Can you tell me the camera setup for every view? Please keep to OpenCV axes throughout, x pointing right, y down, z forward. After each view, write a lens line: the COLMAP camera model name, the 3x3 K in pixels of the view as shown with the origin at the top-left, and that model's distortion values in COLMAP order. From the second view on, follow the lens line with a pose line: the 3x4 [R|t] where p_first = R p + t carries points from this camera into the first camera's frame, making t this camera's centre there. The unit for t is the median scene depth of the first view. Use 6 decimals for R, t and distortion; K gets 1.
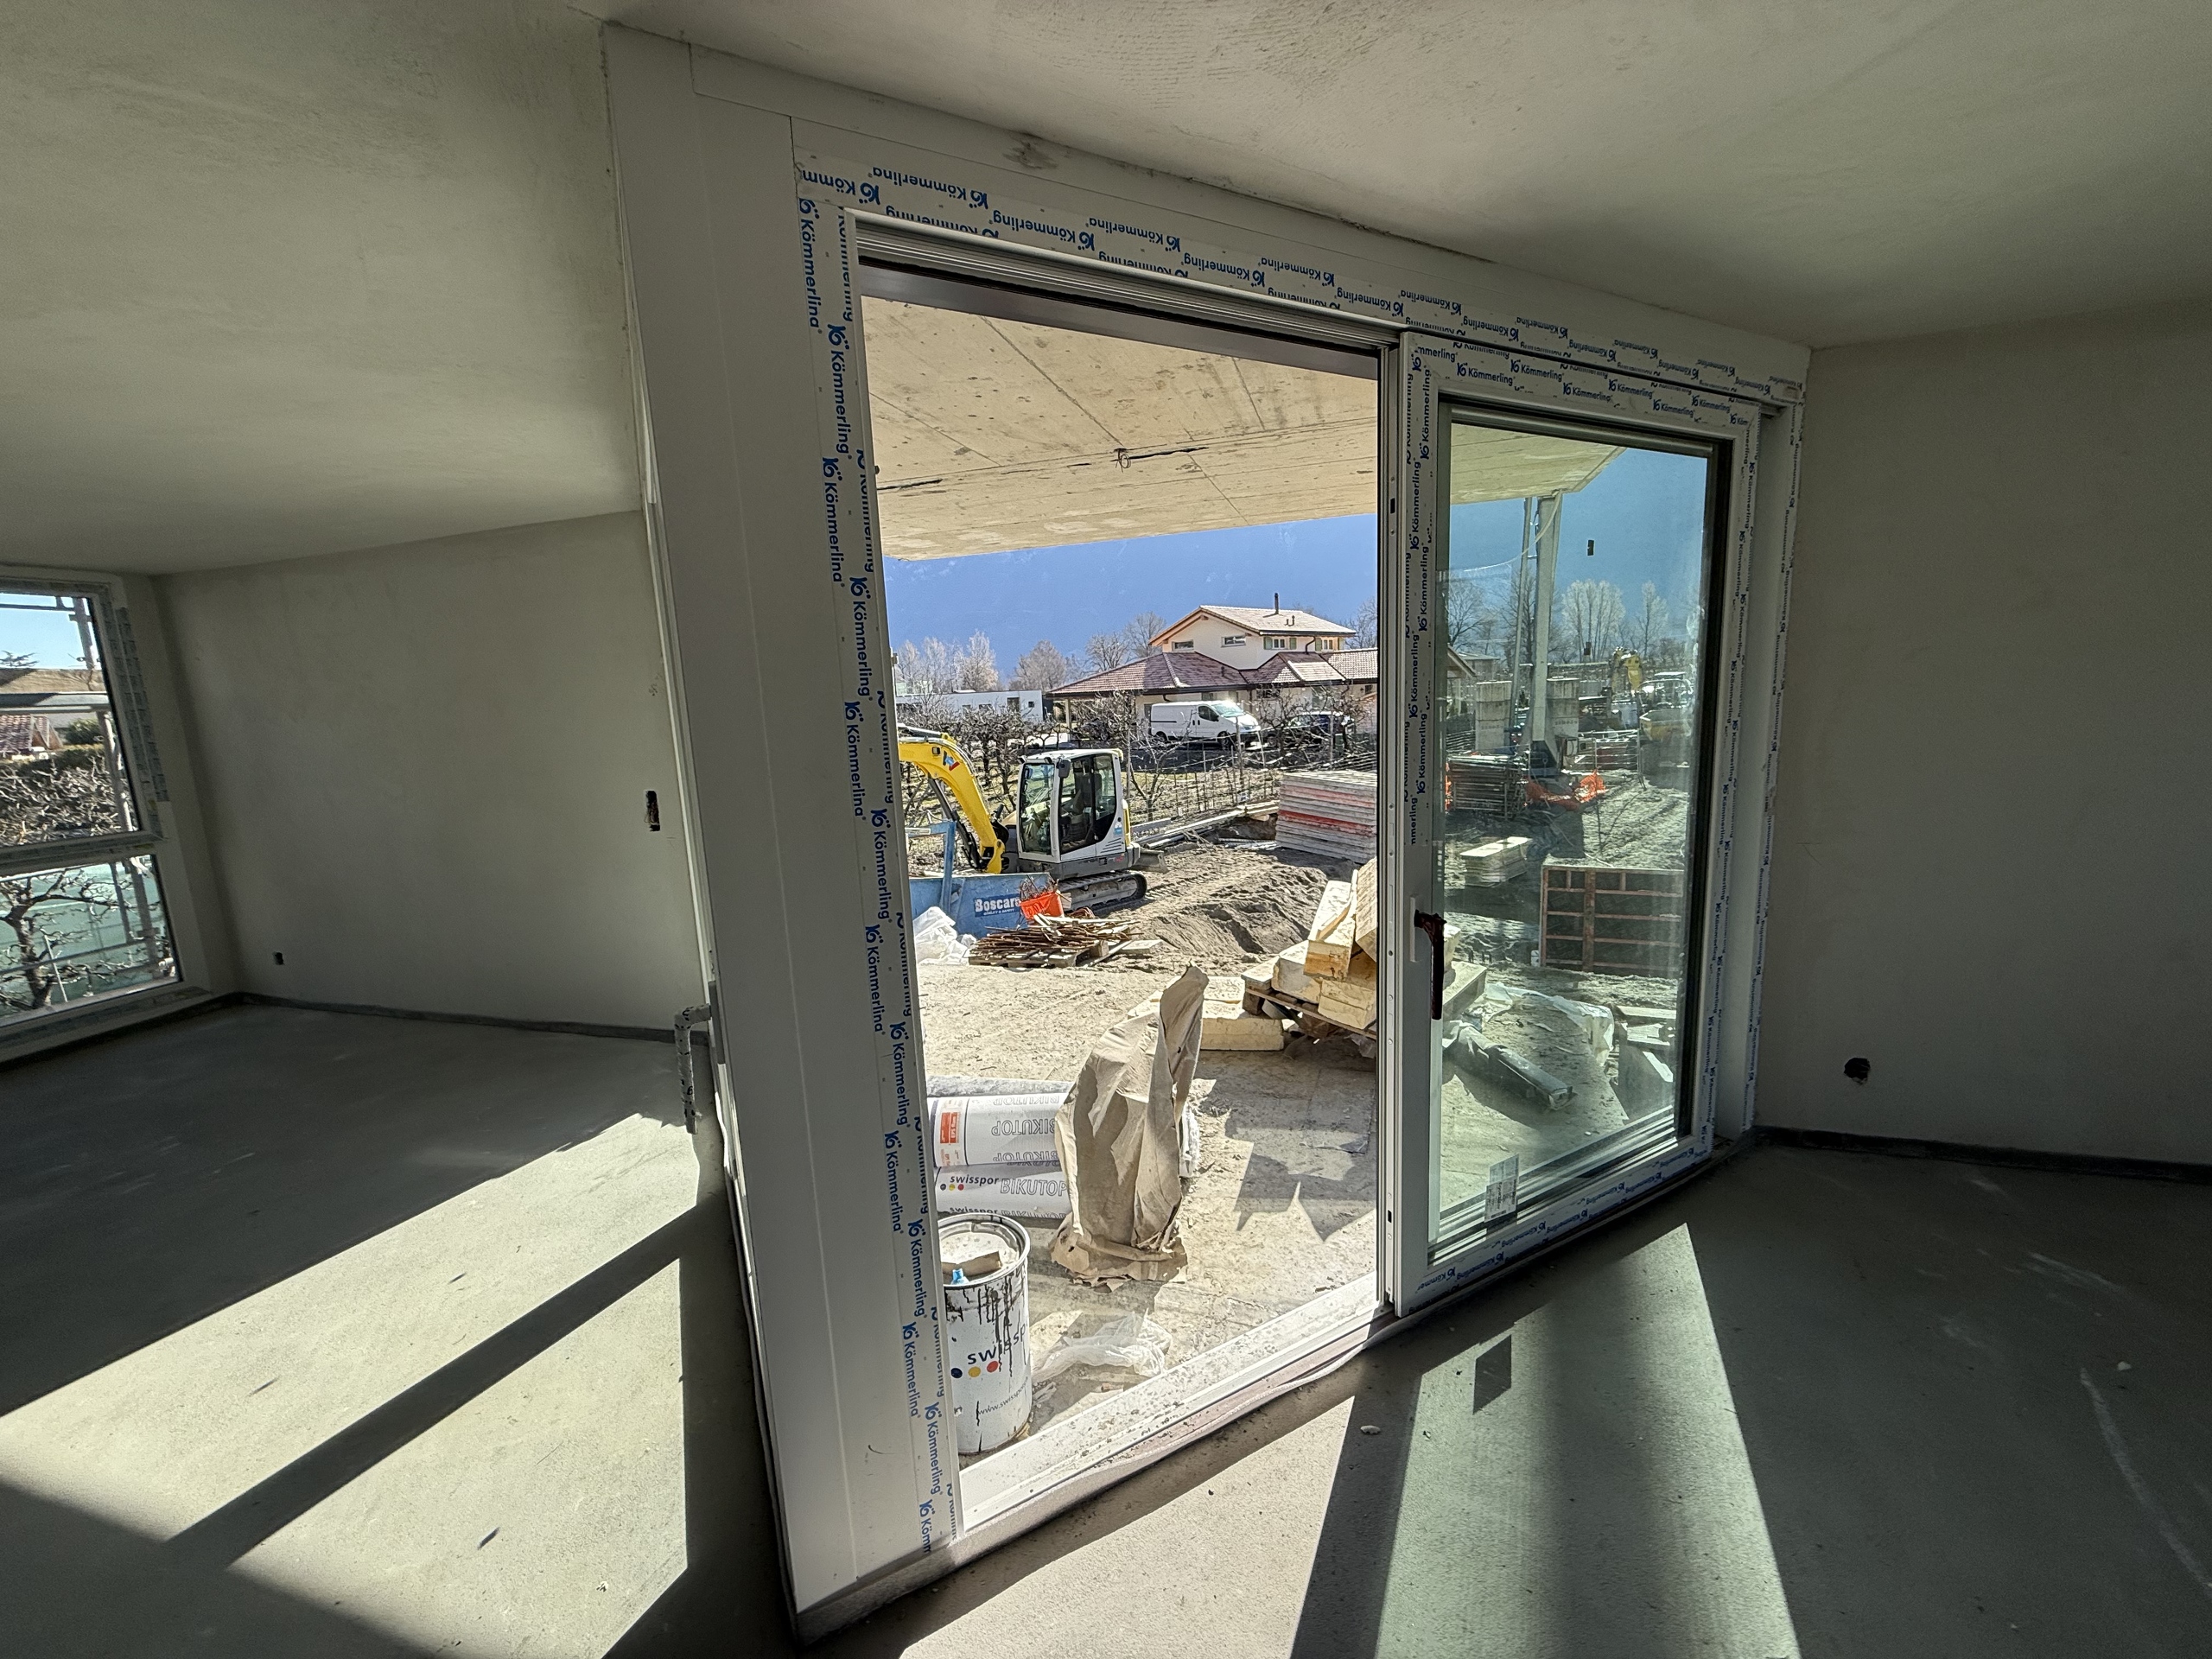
lens RADIAL K [[874.9, 0, 1100.6], [0, 874.9, 829.9], [0, 0, 1]] dist [0.000755, -0.000109]
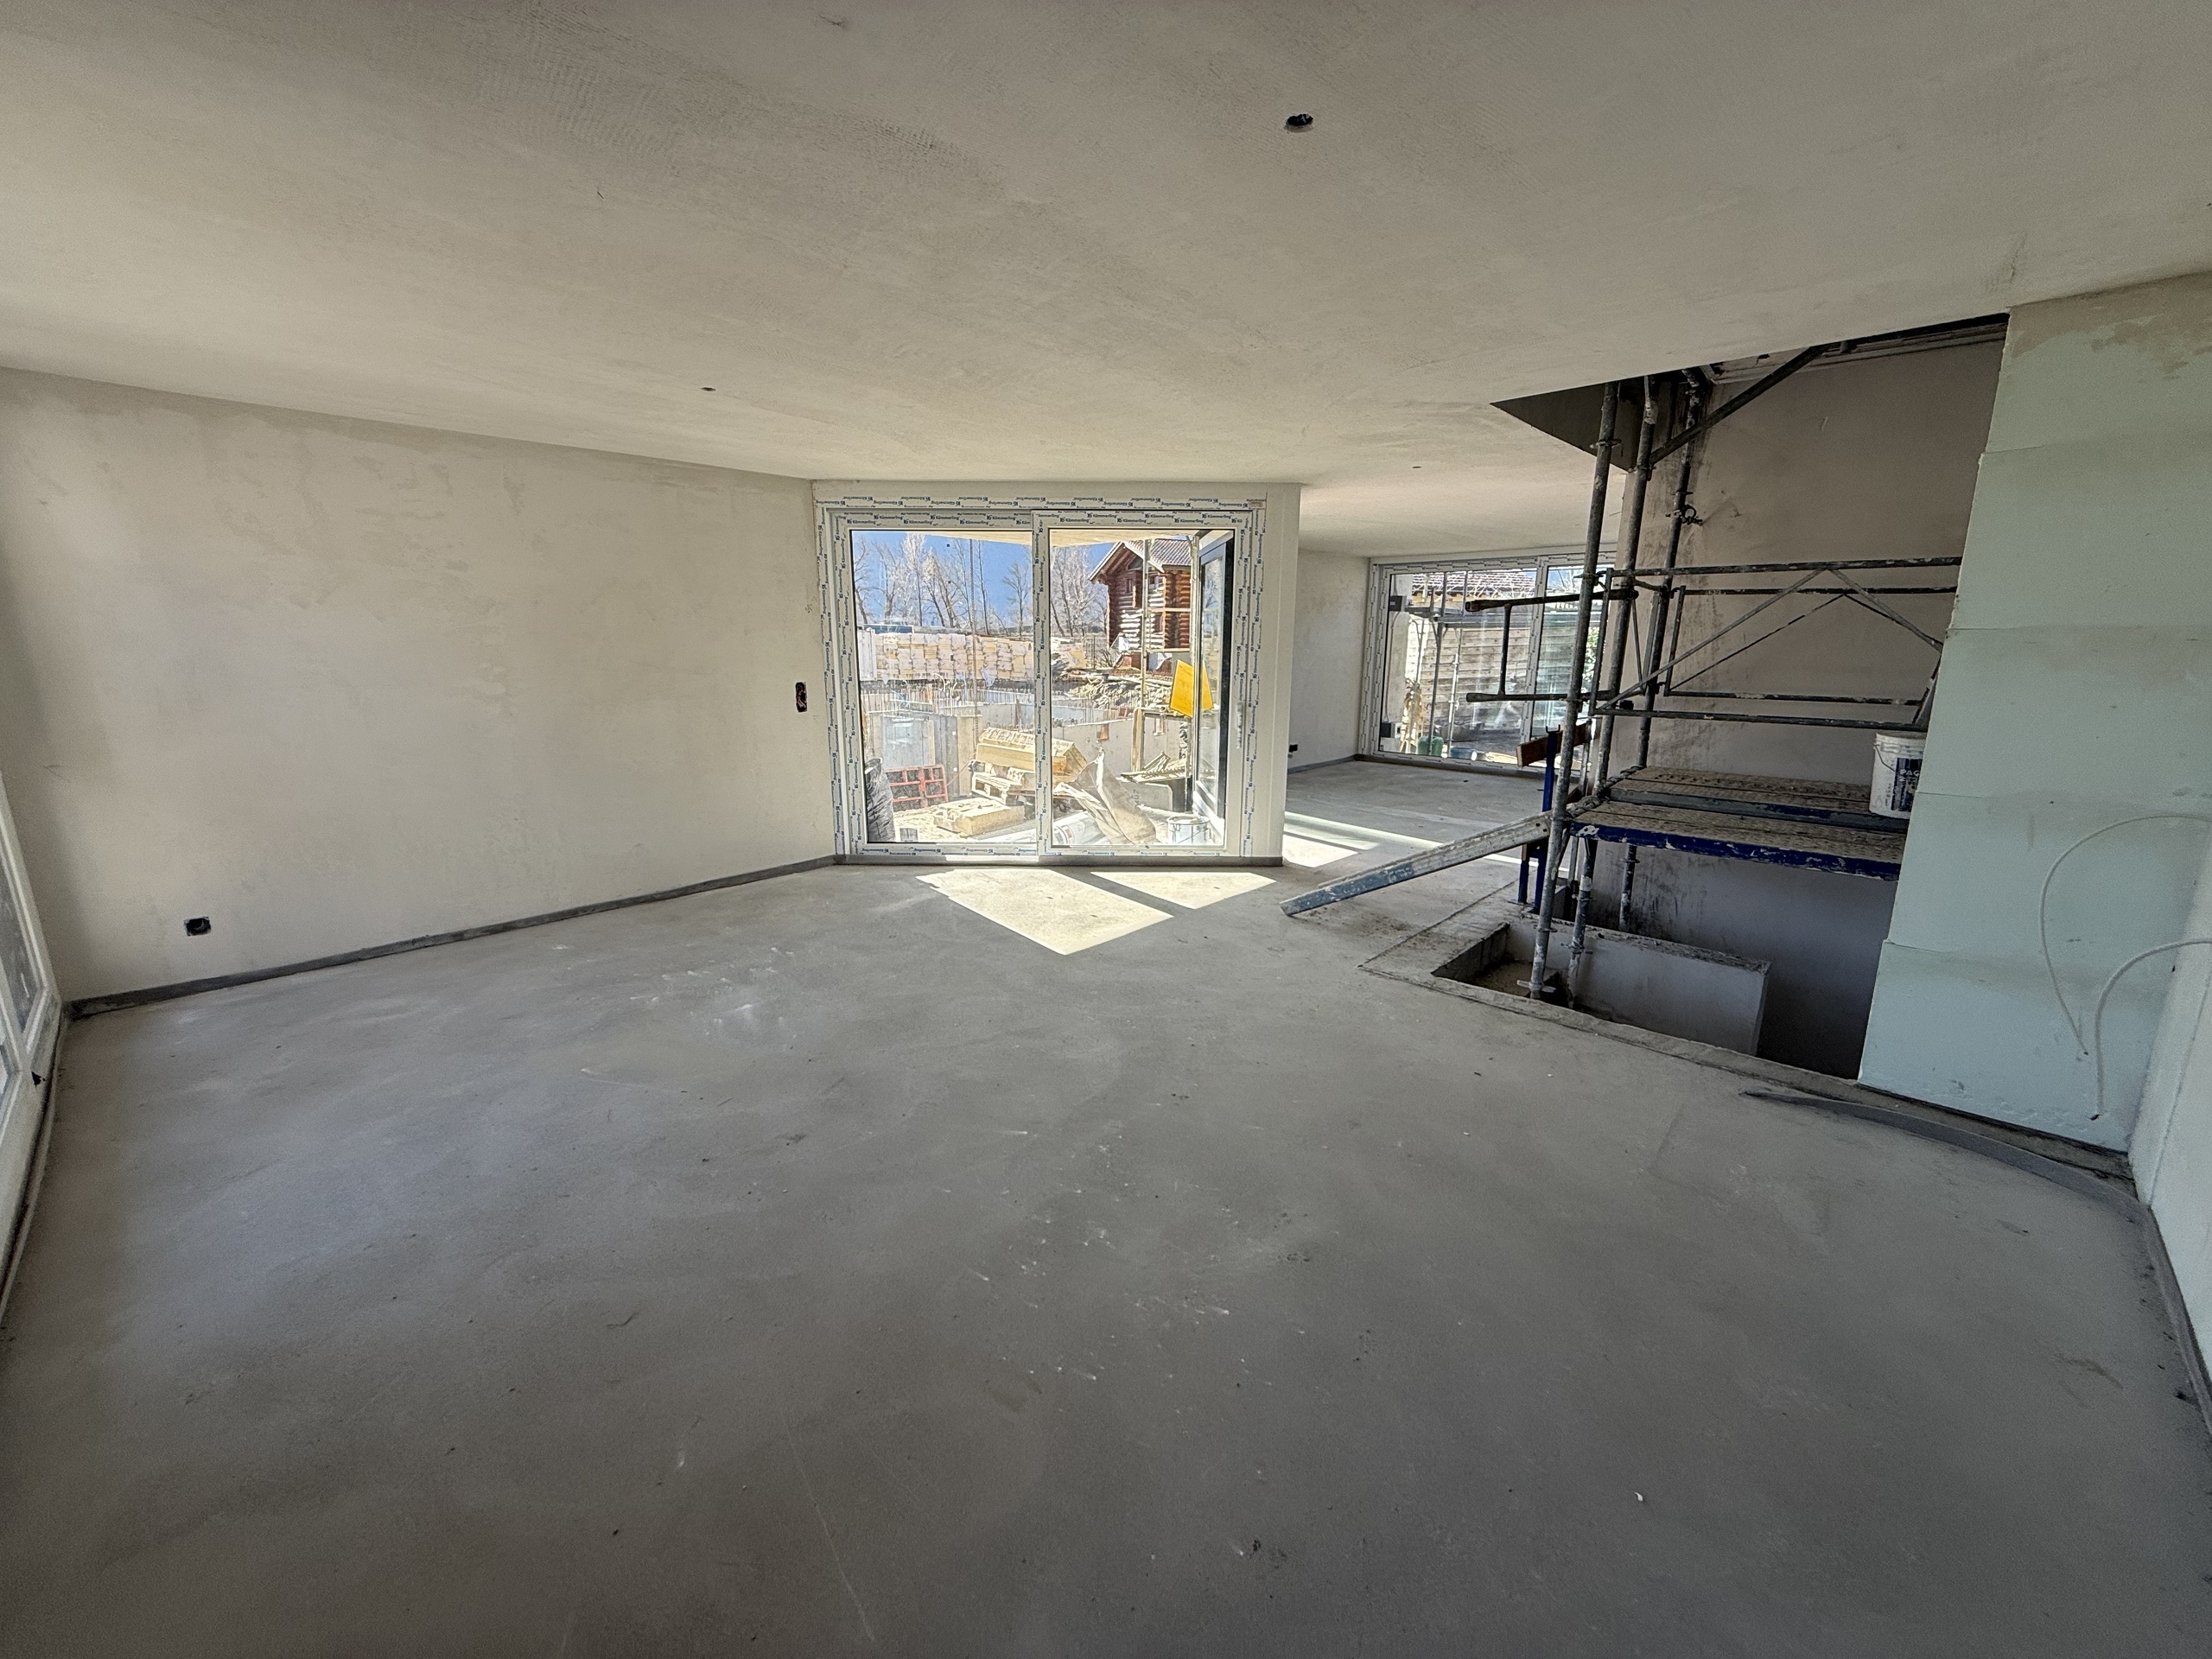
lens RADIAL K [[874.9, 0, 1100.6], [0, 874.9, 829.9], [0, 0, 1]] dist [0.000755, -0.000109]
pose [[0.443540, -0.144257, 0.884569, -1.347322], [0.115541, 0.987929, 0.103179, 0.084012], [-0.888776, 0.056440, 0.454853, -0.027989]]
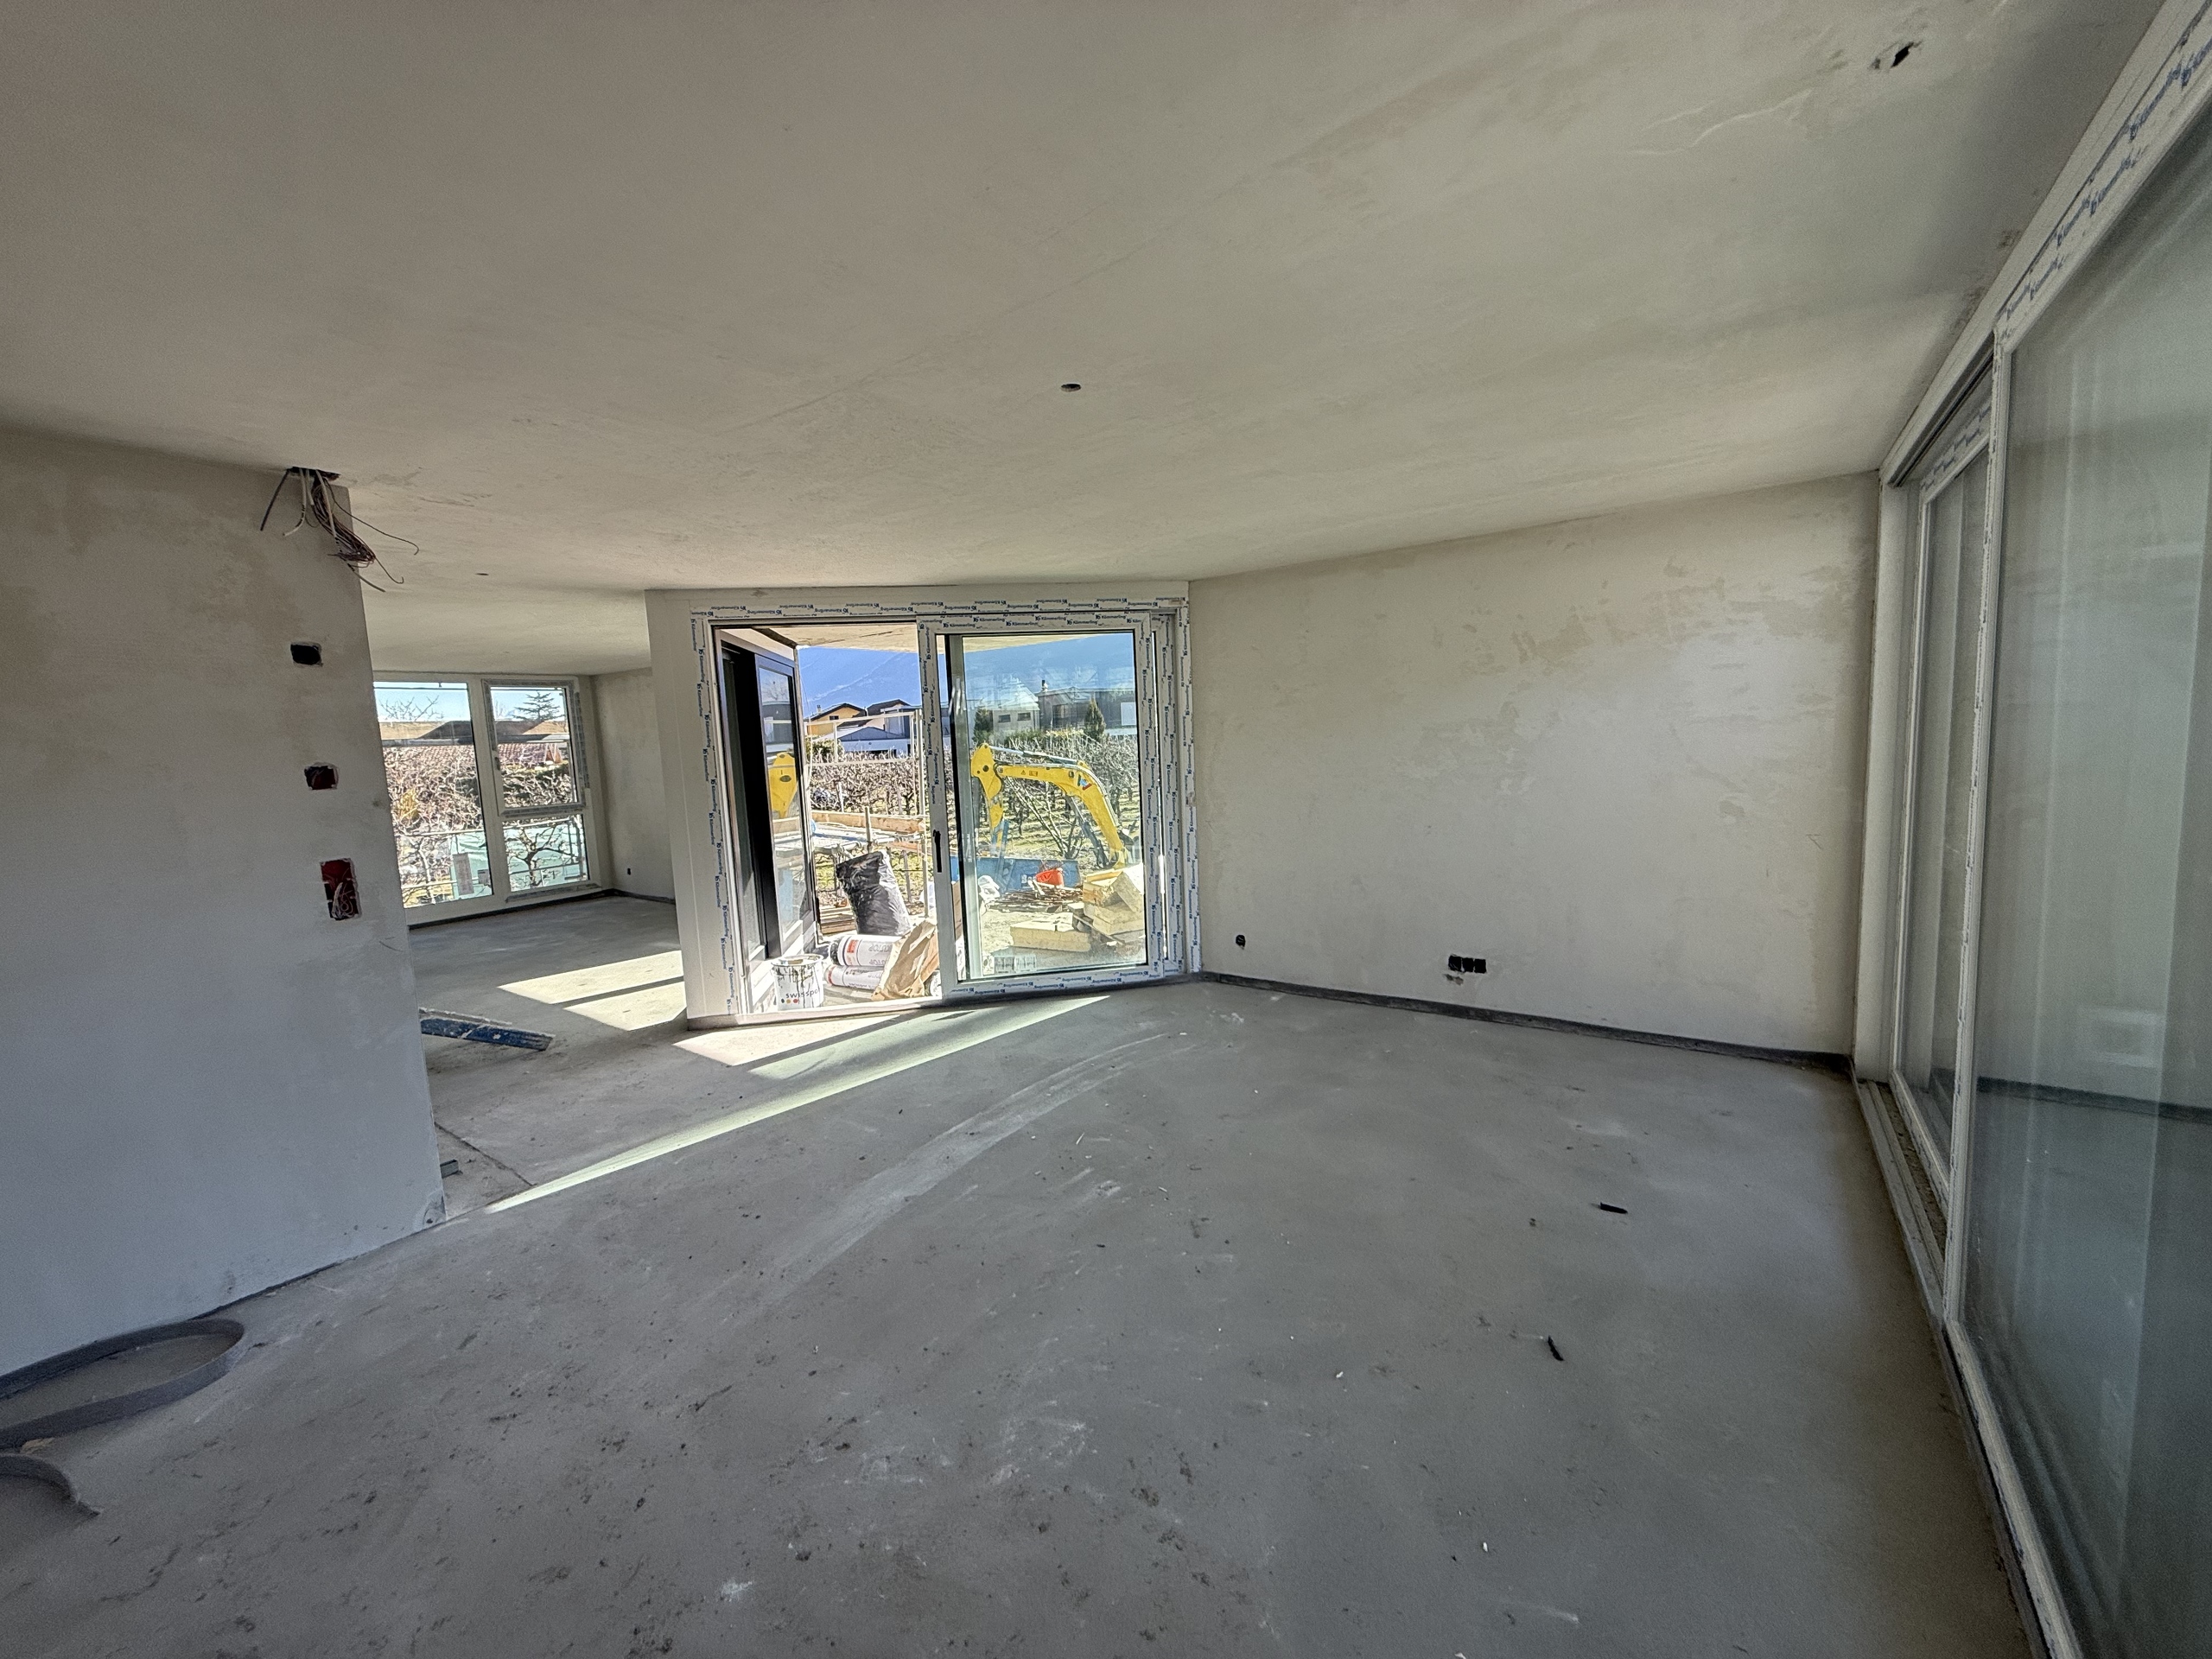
lens RADIAL K [[874.9, 0, 1100.6], [0, 874.9, 829.9], [0, 0, 1]] dist [0.000755, -0.000109]
pose [[0.949243, 0.039532, -0.312051, 0.689992], [-0.049691, 0.998460, -0.024667, 0.055617], [0.310595, 0.038921, 0.949745, -0.546839]]
